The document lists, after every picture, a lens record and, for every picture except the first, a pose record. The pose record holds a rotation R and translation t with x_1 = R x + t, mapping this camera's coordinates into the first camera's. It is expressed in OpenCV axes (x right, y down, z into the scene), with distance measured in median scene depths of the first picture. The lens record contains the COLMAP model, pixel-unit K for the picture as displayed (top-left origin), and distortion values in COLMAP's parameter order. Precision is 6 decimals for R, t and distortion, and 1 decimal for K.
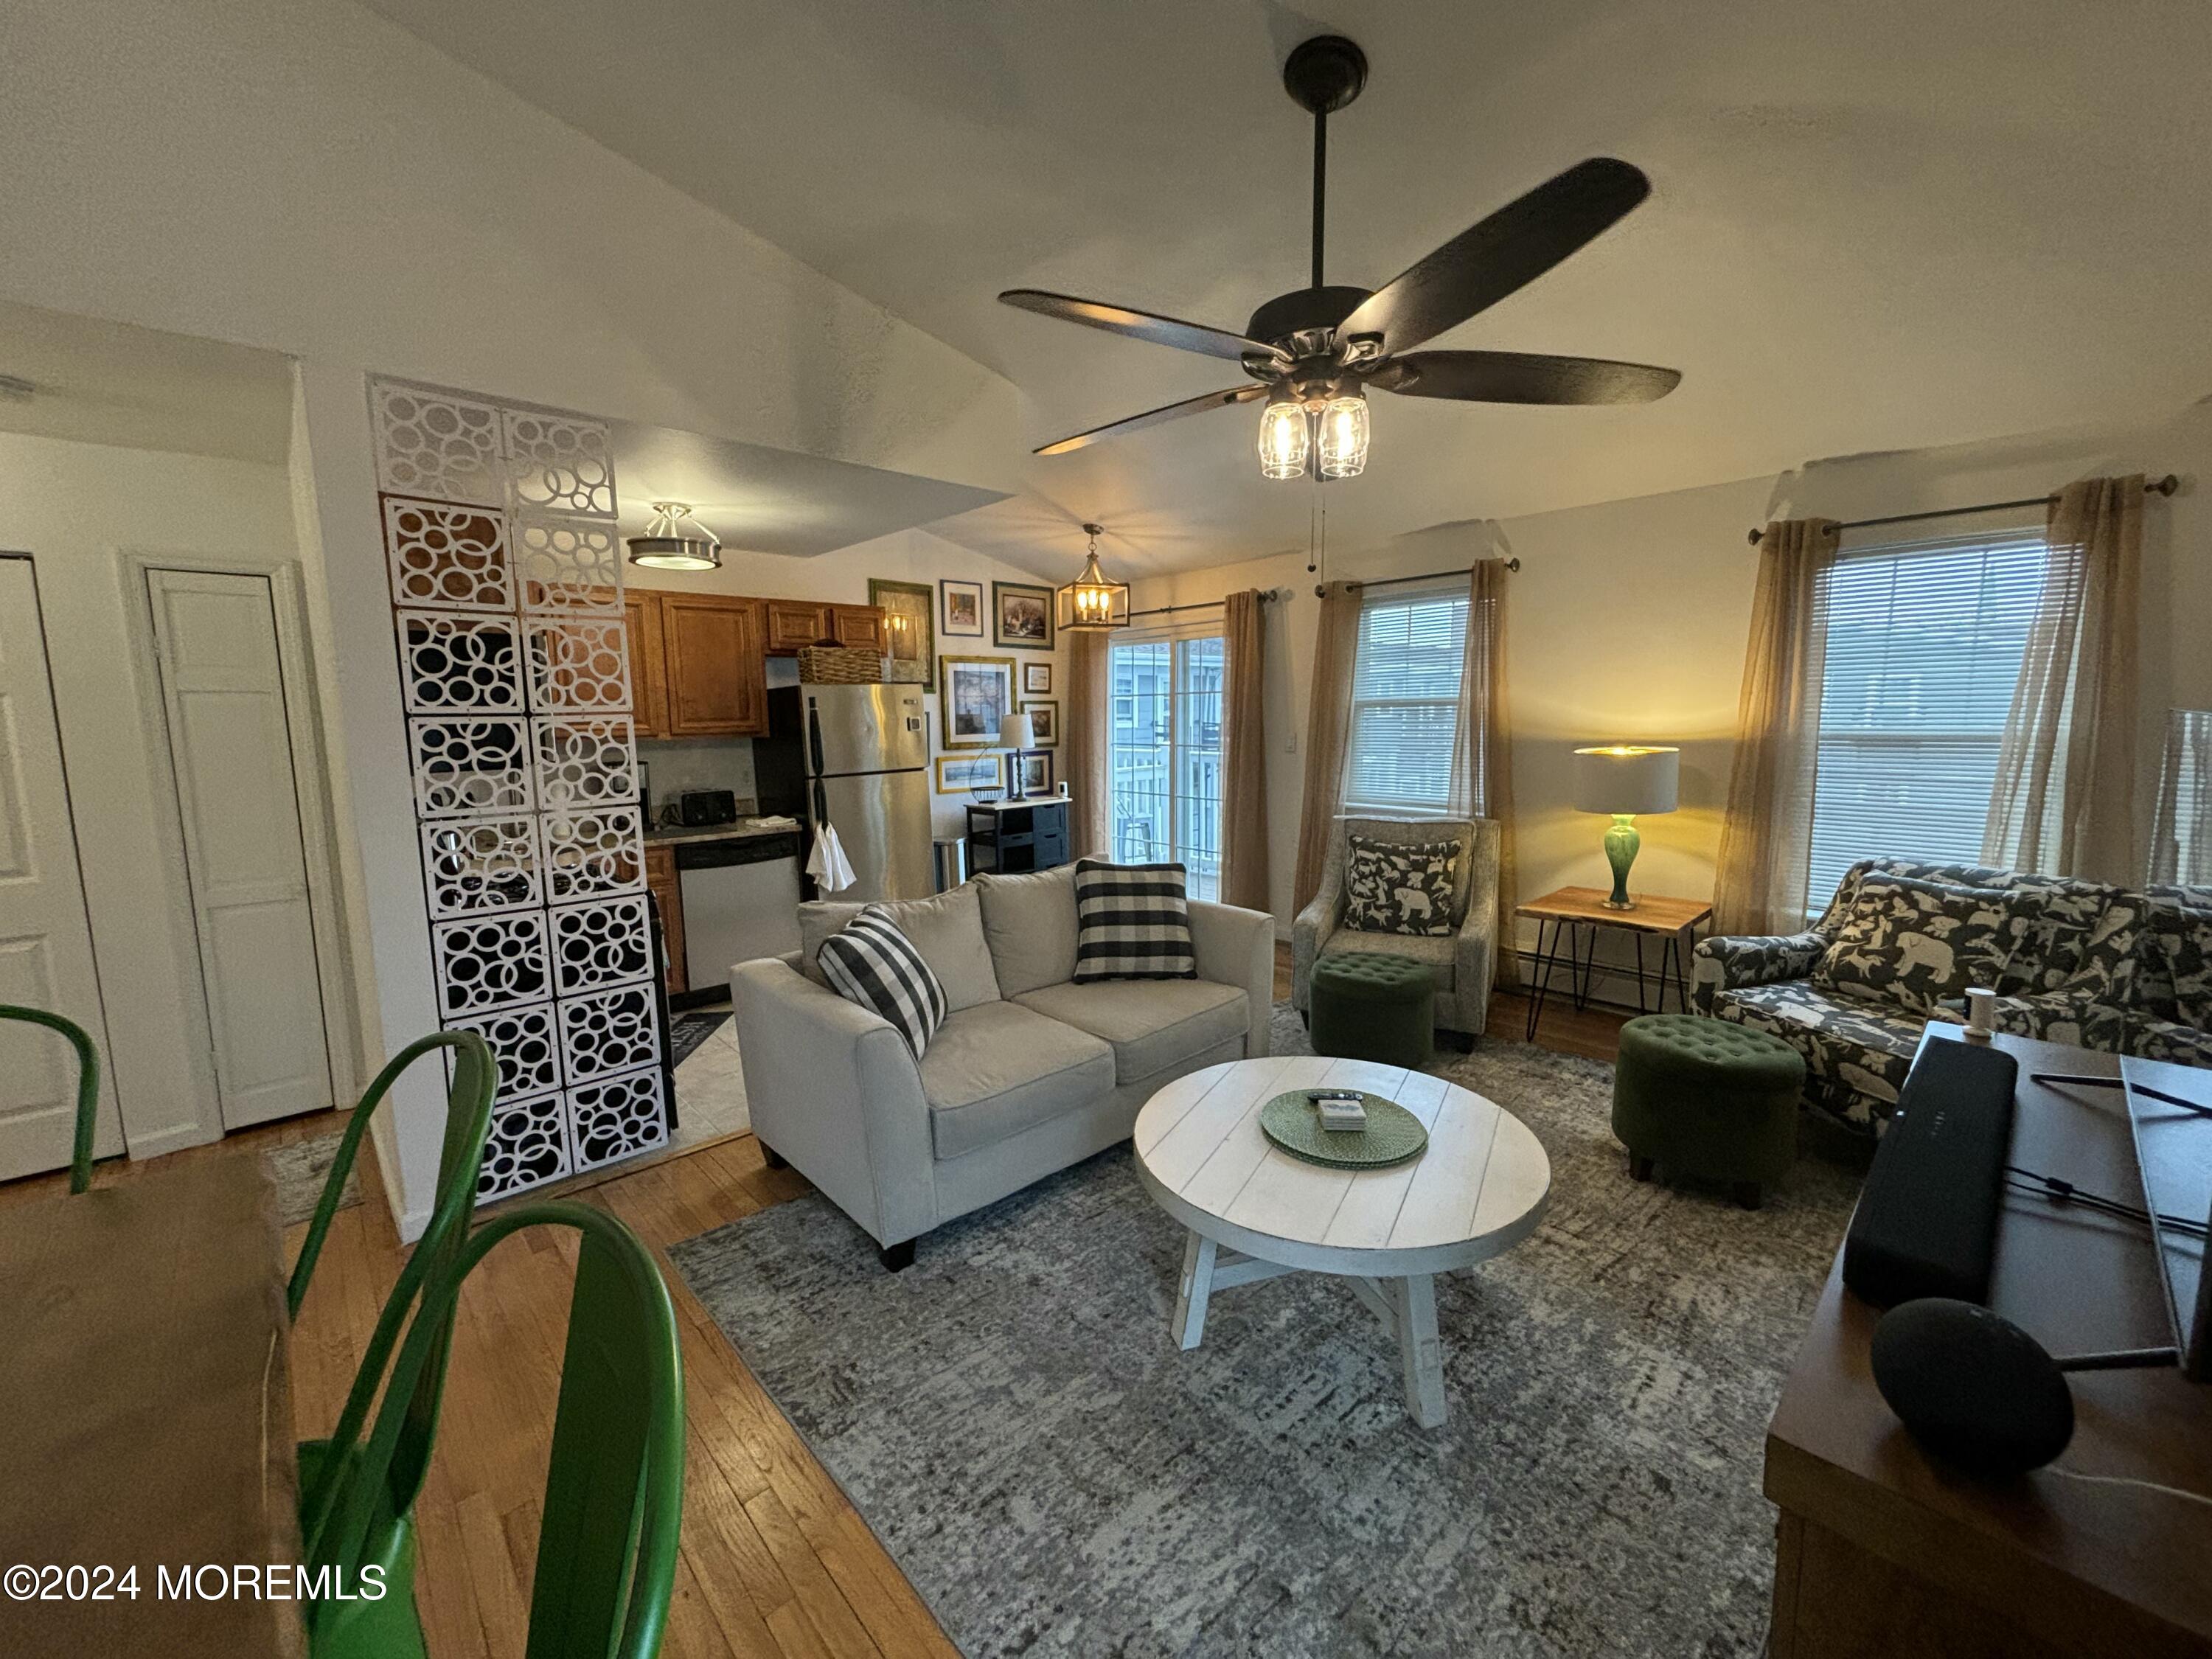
lens RADIAL K [[887.2, 0, 1106.0], [0, 887.2, 829.5], [0, 0, 1]] dist [0.011144, 0.000231]
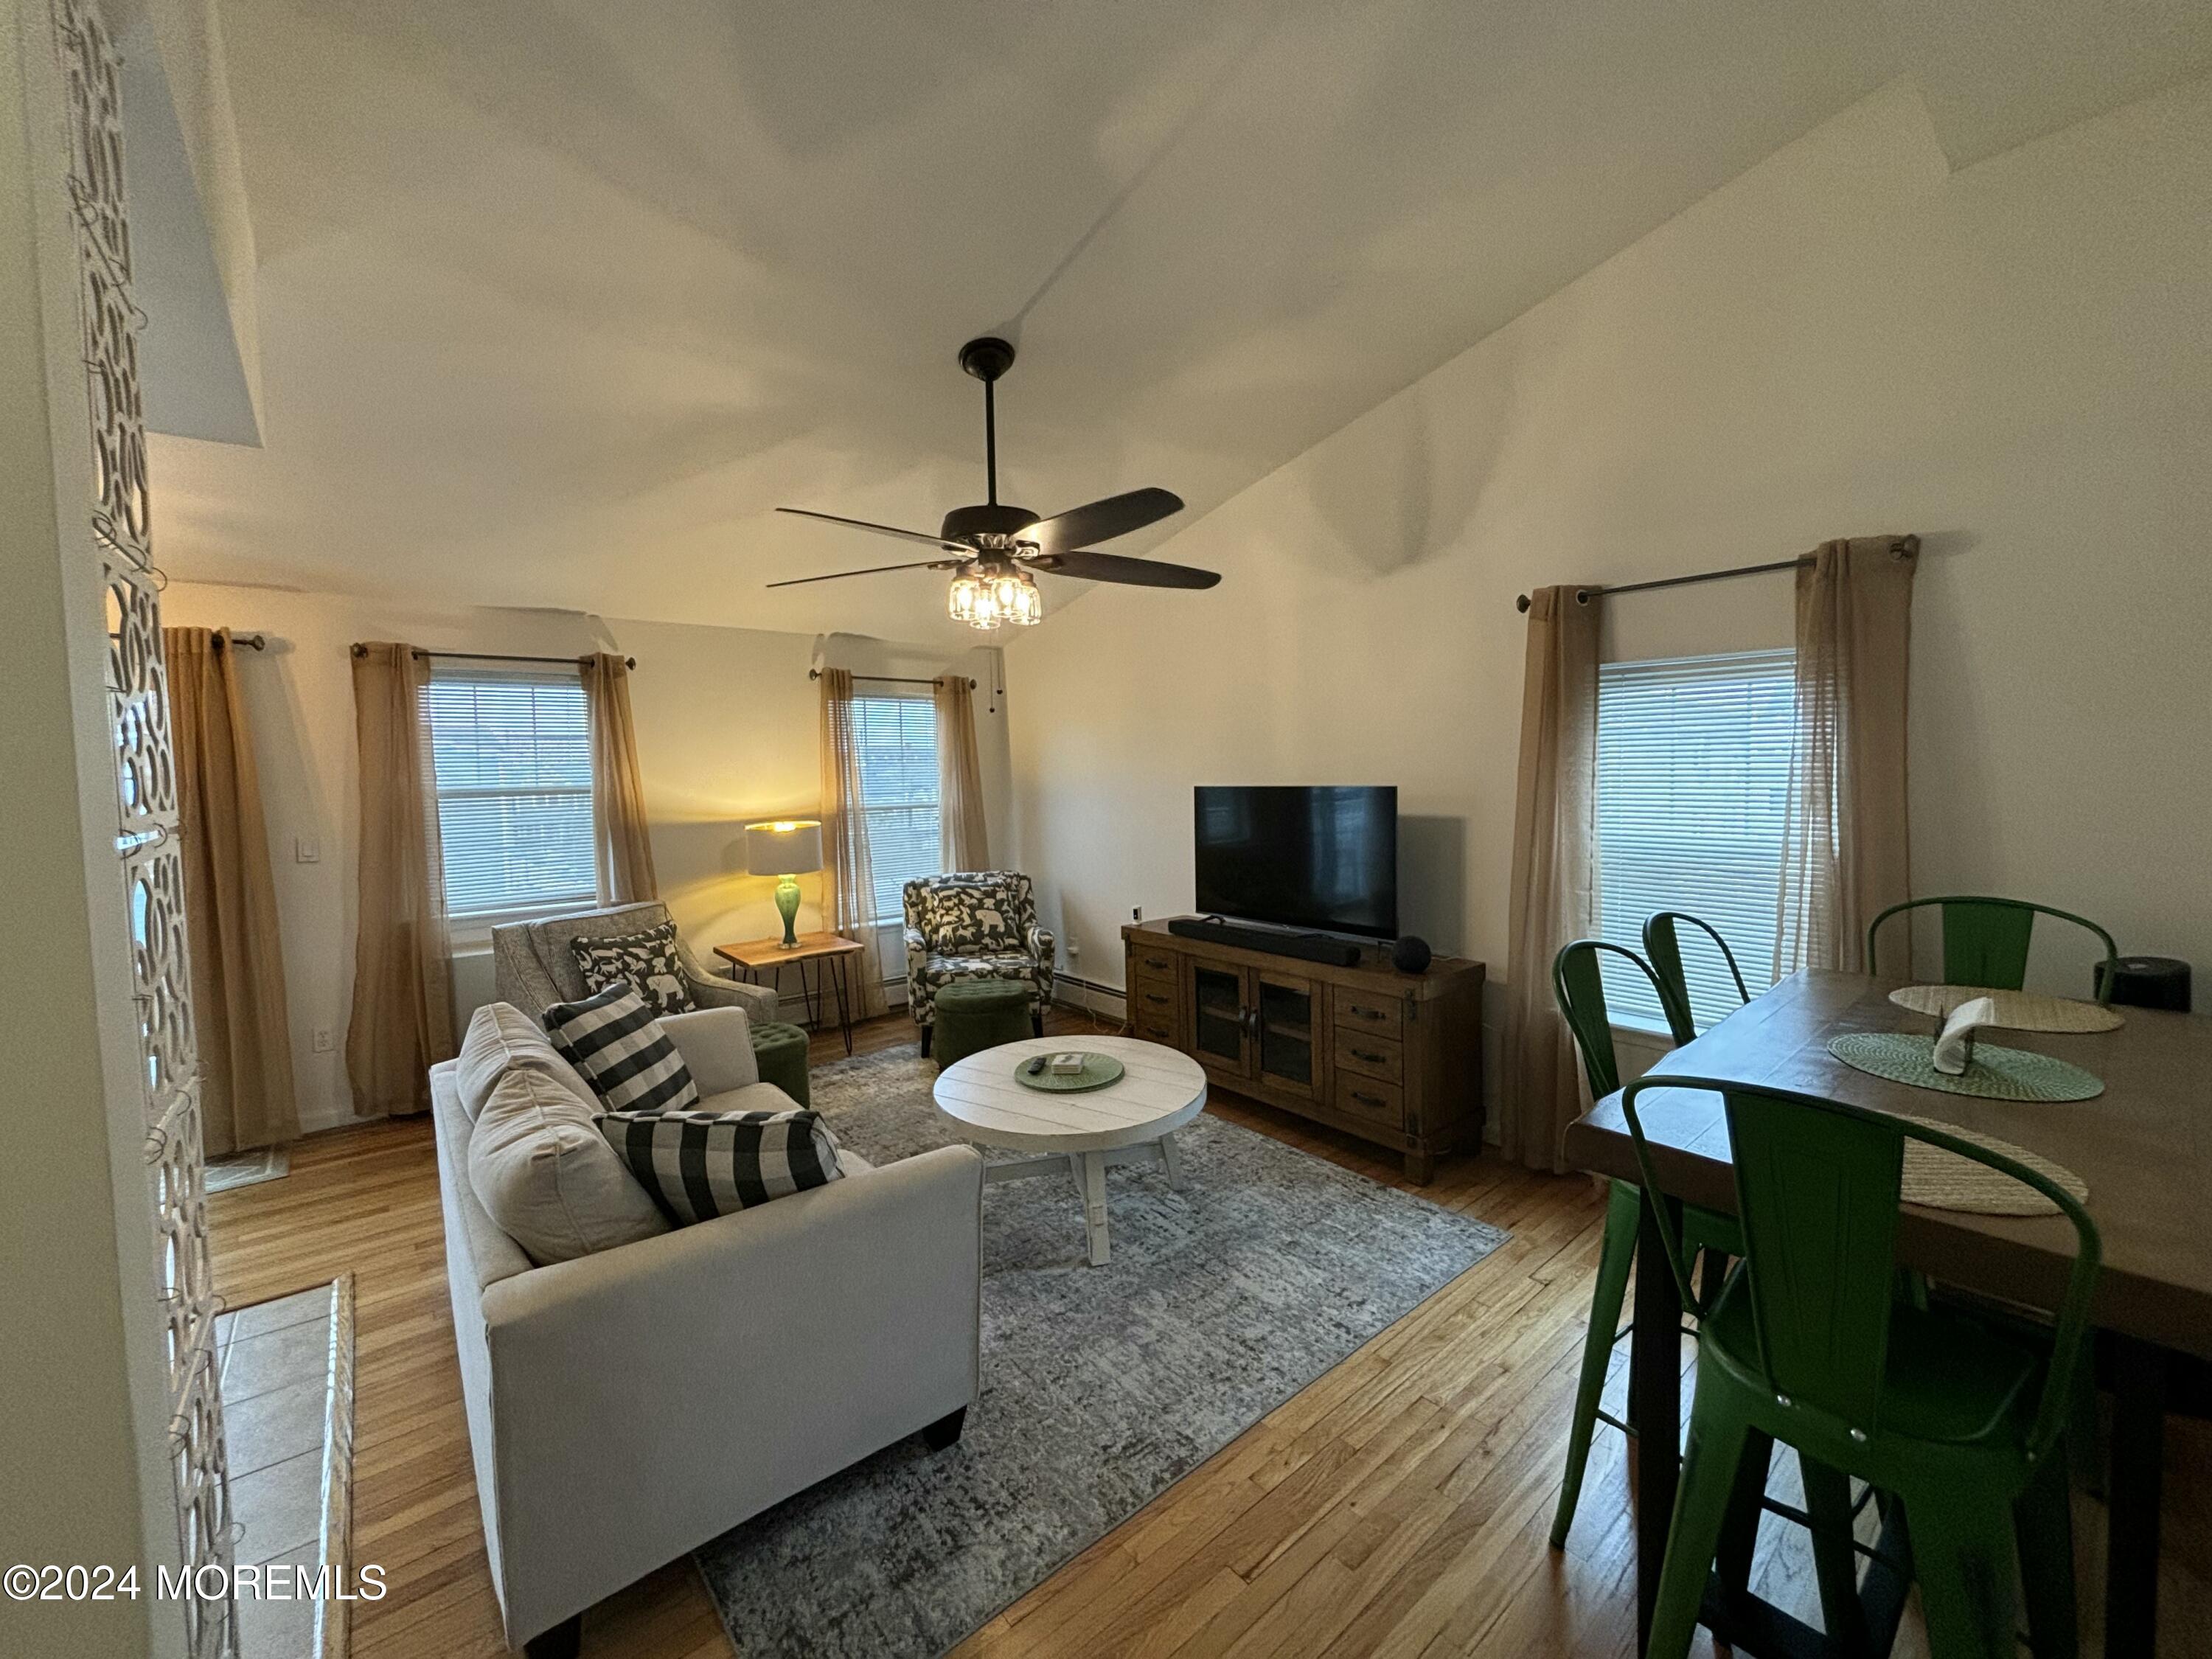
lens RADIAL K [[893.0, 0, 1103.4], [0, 893.0, 826.3], [0, 0, 1]] dist [-0.000691, 0.000331]
pose [[0.064676, -0.046832, 0.996807, -0.865870], [0.159603, 0.986525, 0.035994, -0.076540], [-0.985060, 0.156766, 0.071279, 0.580572]]
